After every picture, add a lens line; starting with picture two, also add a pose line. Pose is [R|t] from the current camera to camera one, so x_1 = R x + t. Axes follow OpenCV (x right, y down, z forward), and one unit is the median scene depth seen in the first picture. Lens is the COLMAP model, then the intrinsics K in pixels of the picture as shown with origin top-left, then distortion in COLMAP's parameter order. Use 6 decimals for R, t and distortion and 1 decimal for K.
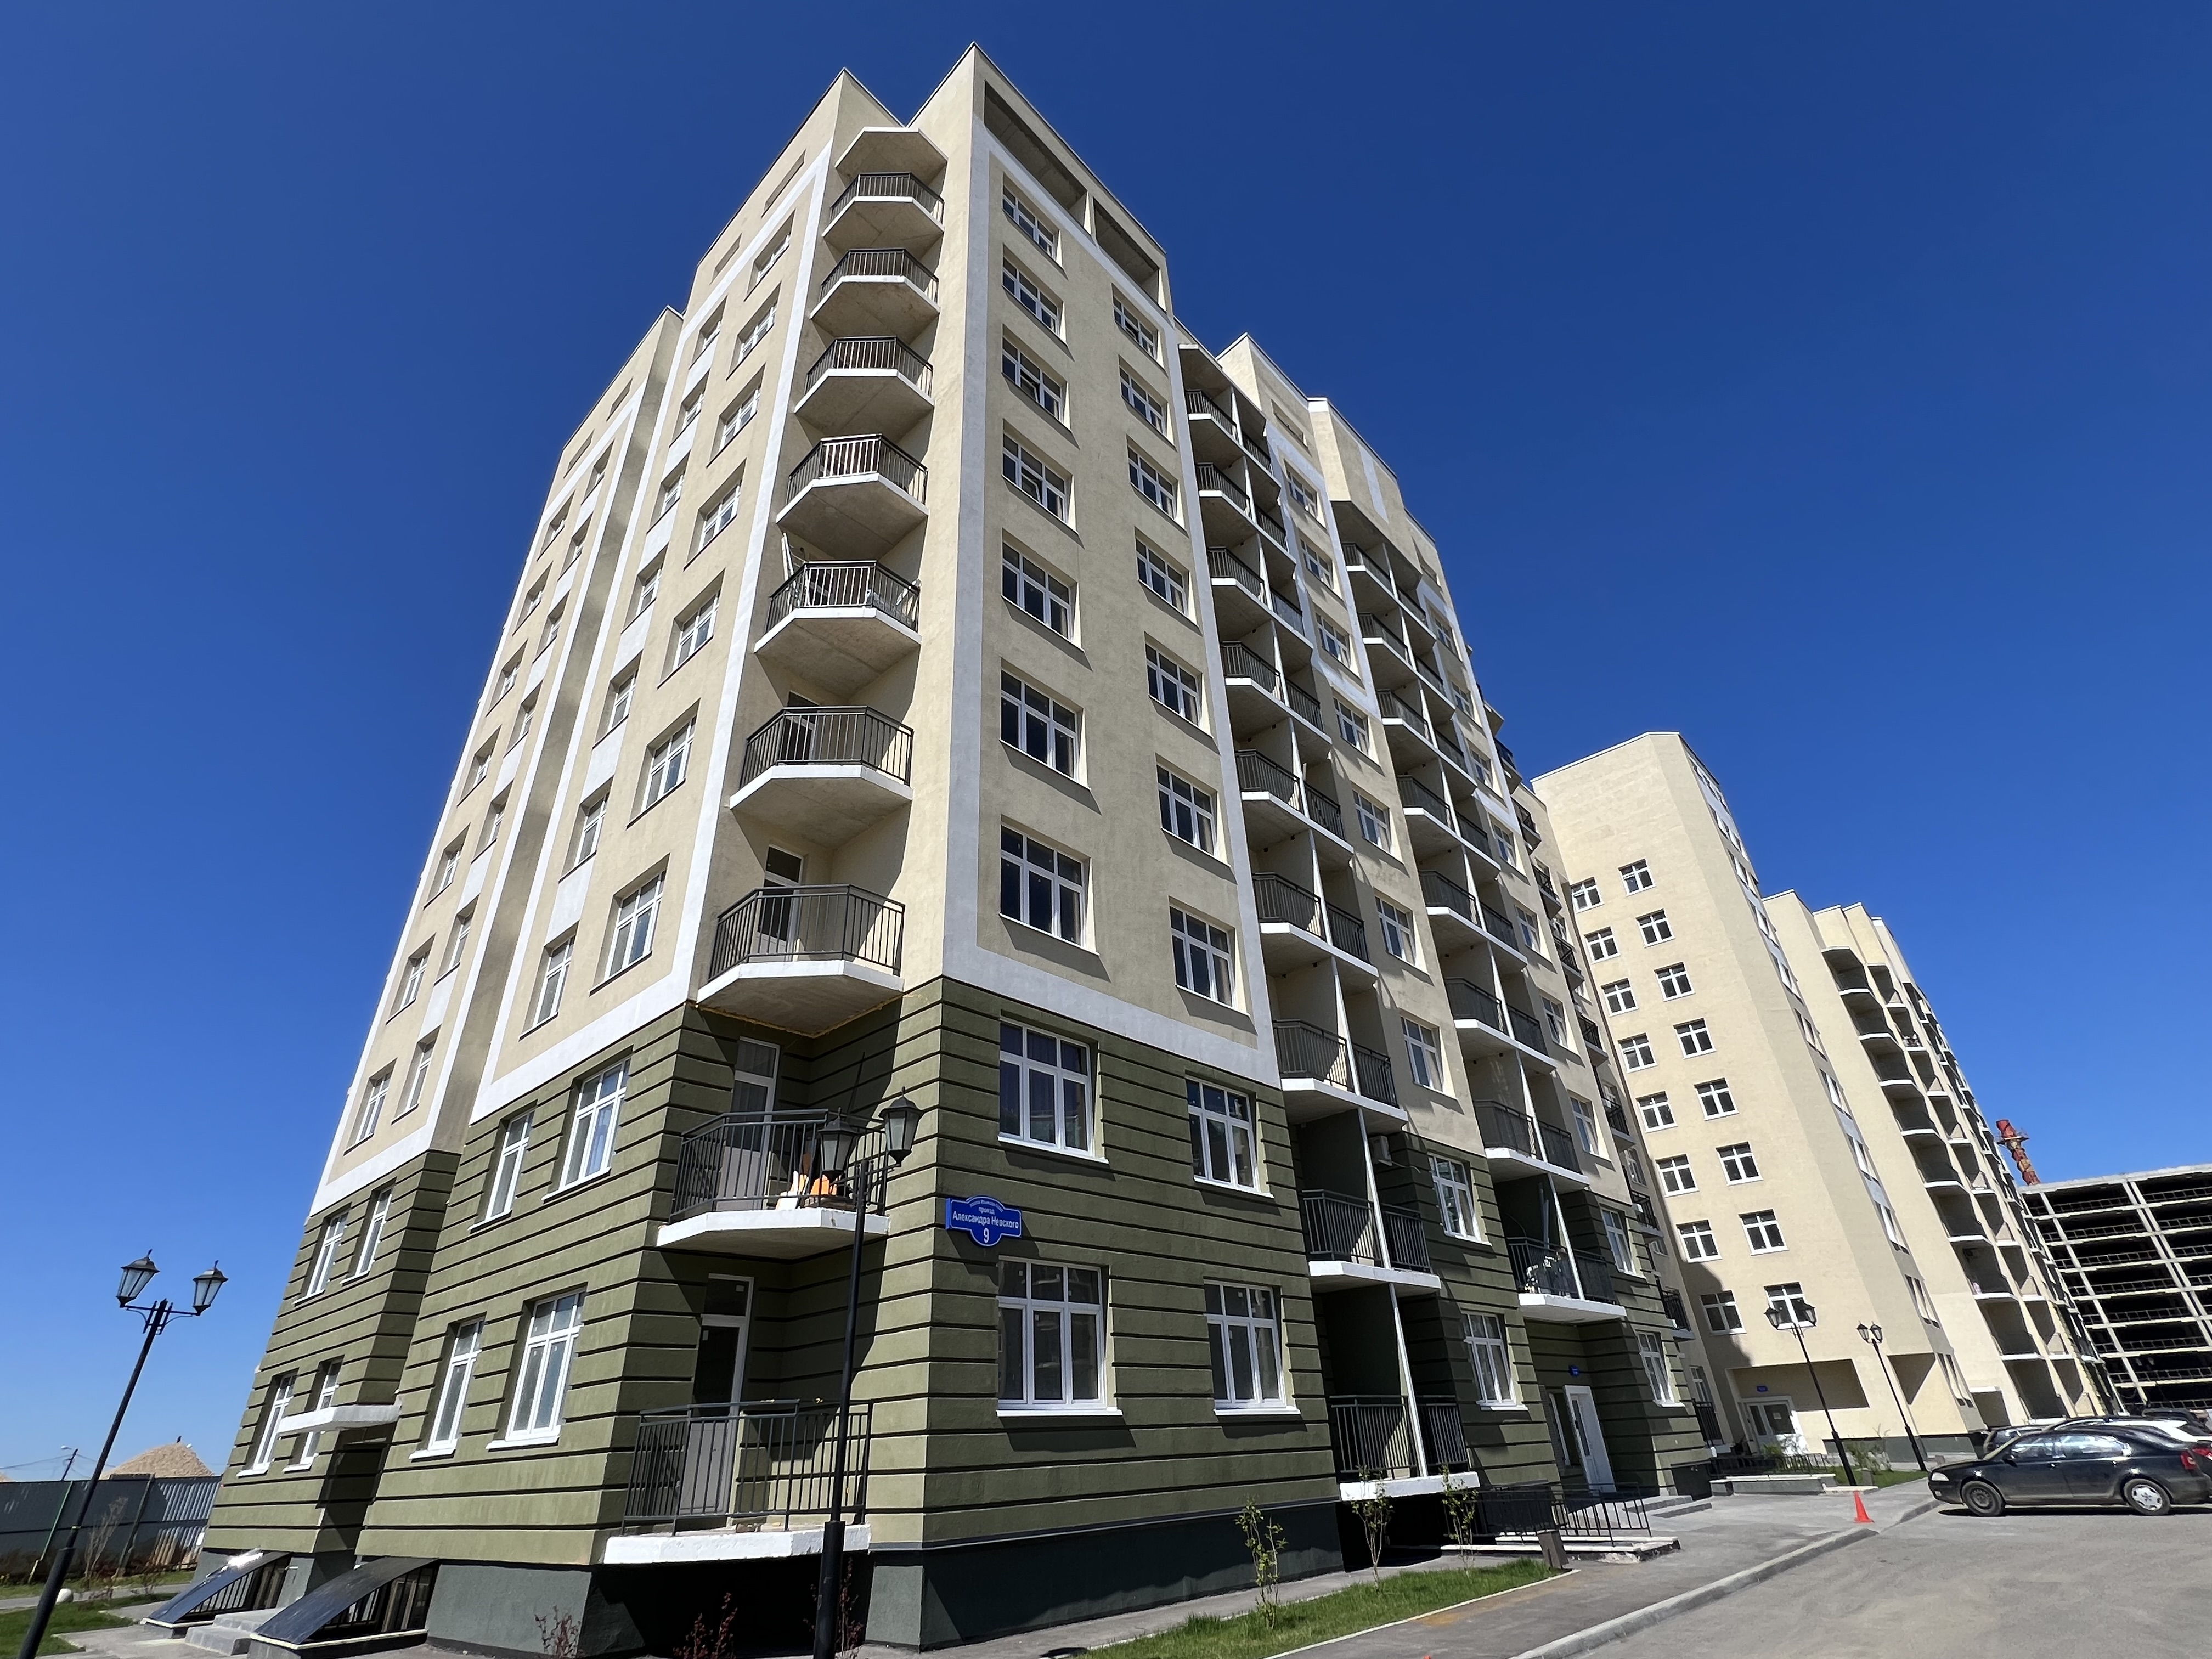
lens RADIAL K [[1039.4, 0, 1102.1], [0, 1039.4, 835.5], [0, 0, 1]] dist [0.000737, 0.000323]
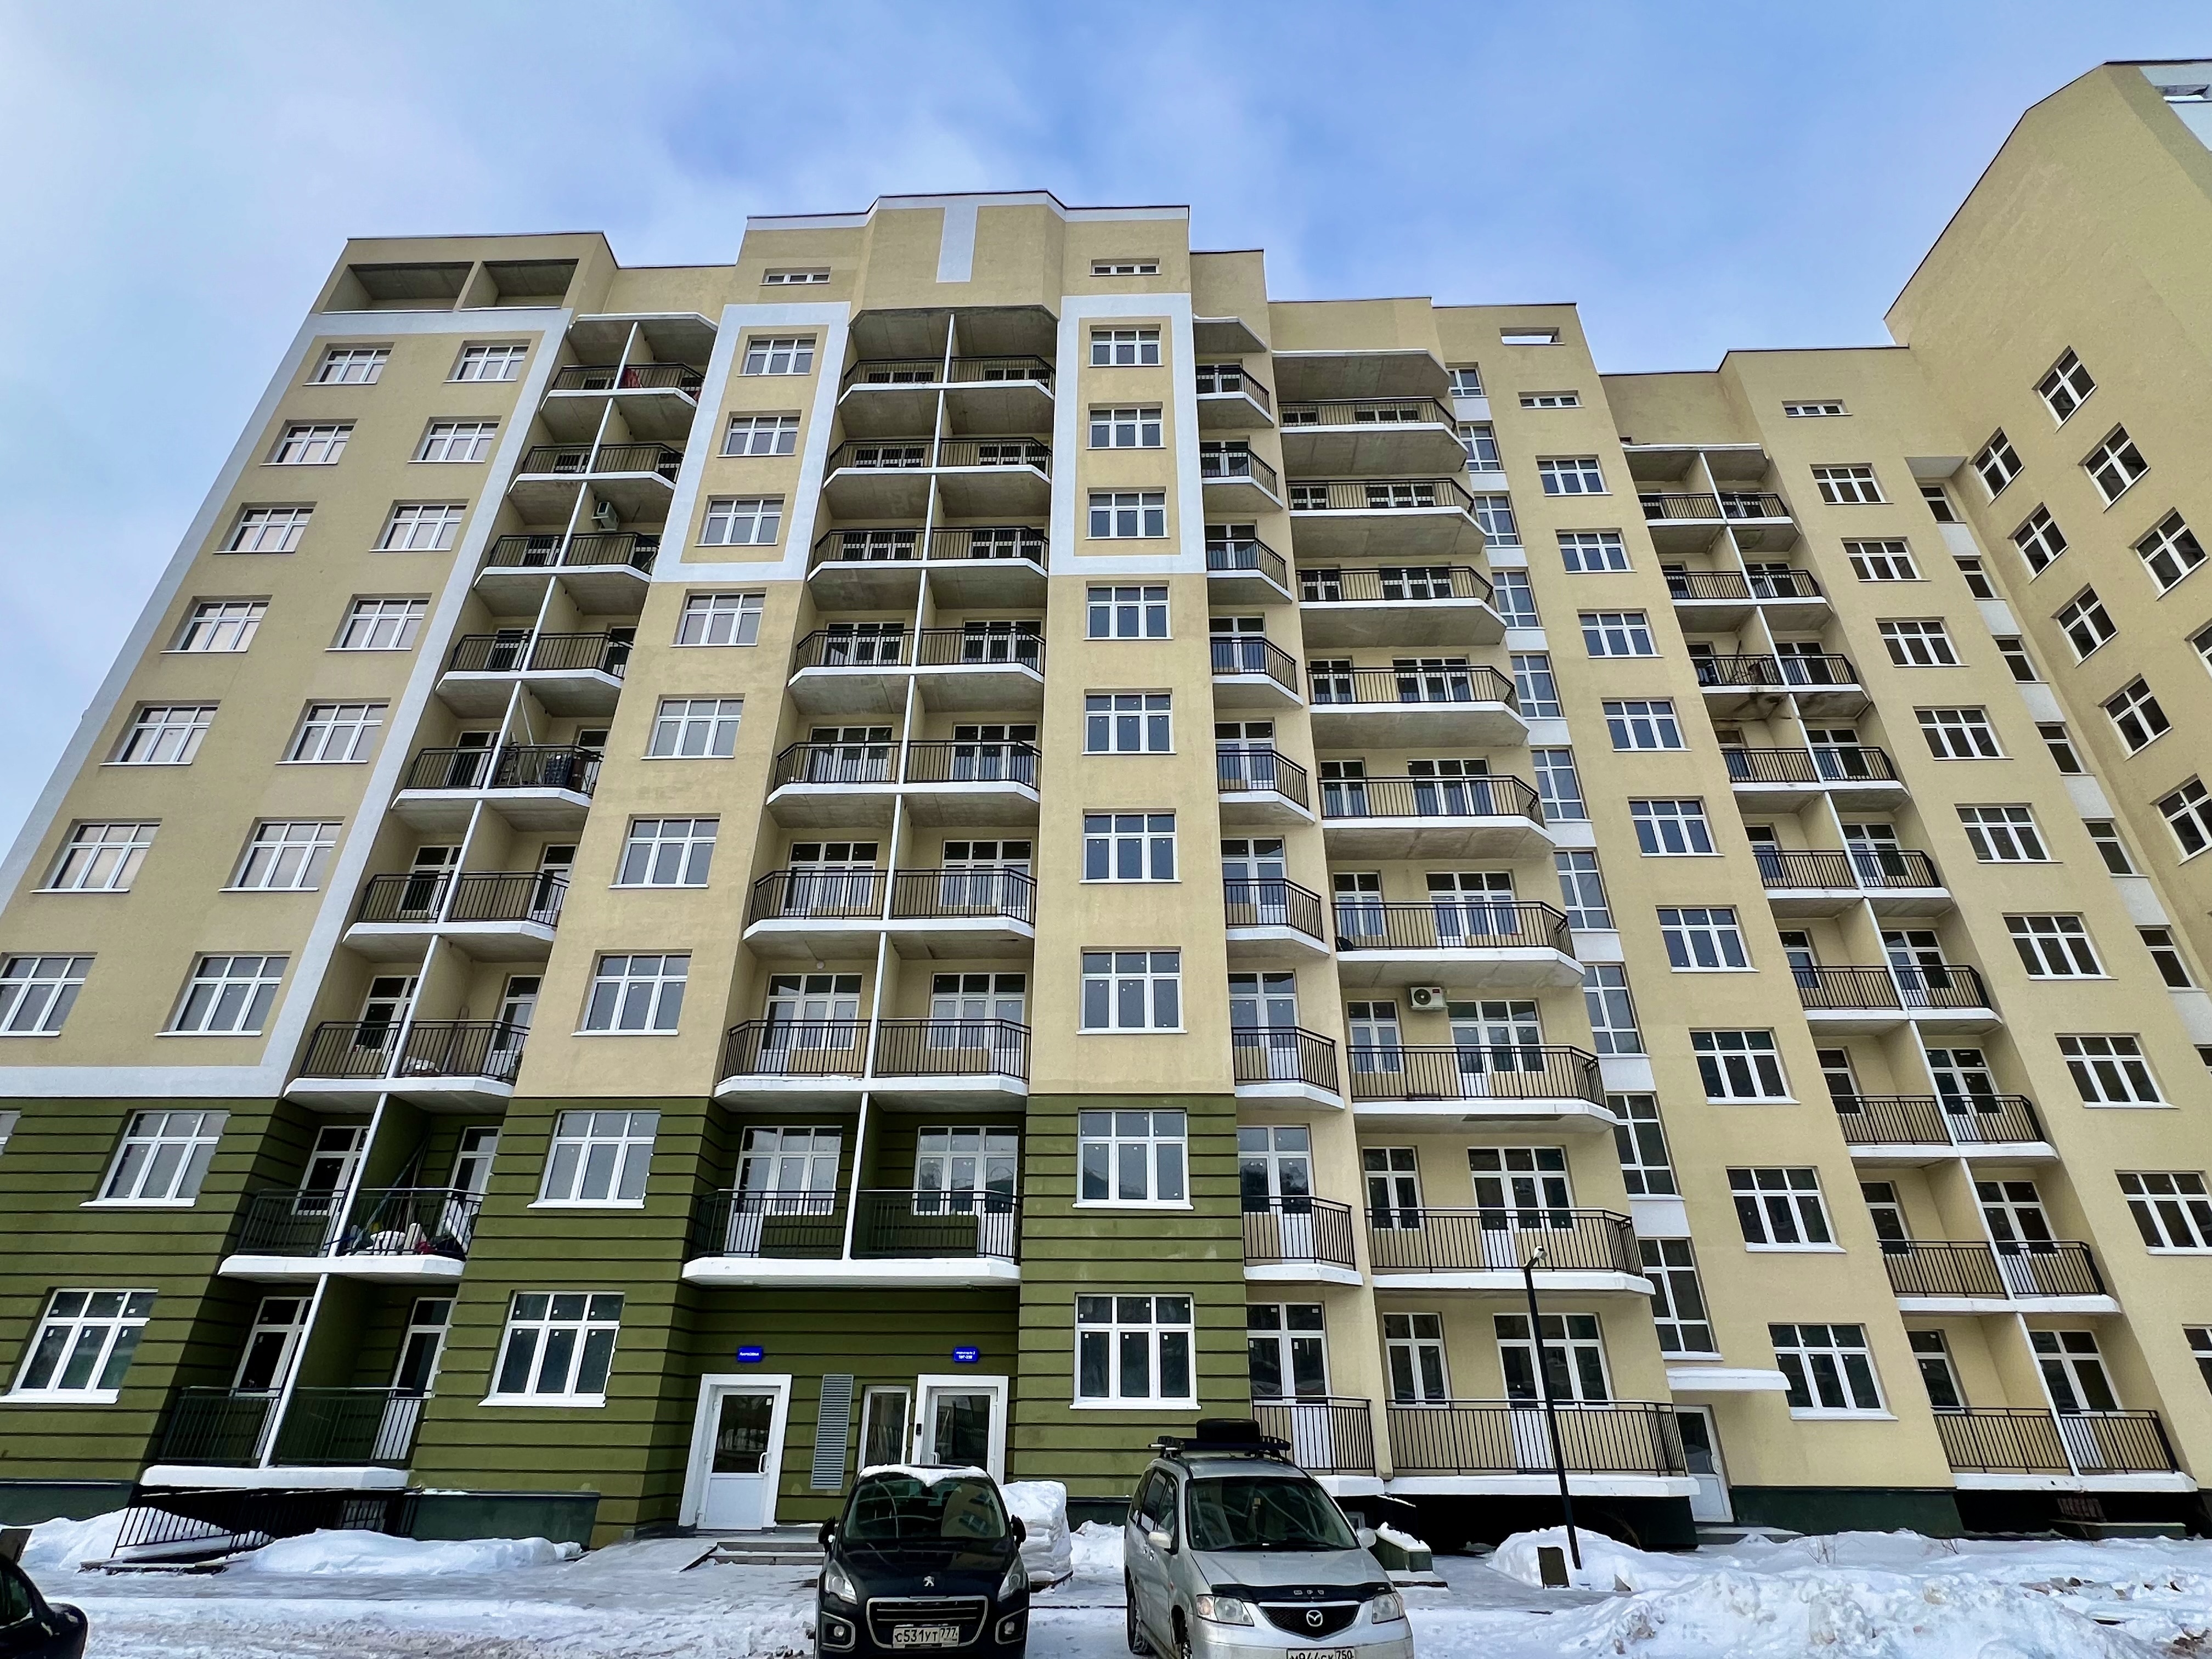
lens RADIAL K [[1111.6, 0, 1101.6], [0, 1111.6, 814.9], [0, 0, 1]] dist [-0.000396, -0.000036]
pose [[0.652862, -0.326570, -0.683465, 1.475370], [0.356364, 0.928619, -0.103301, 0.369691], [0.668413, -0.176121, 0.722638, 0.751245]]
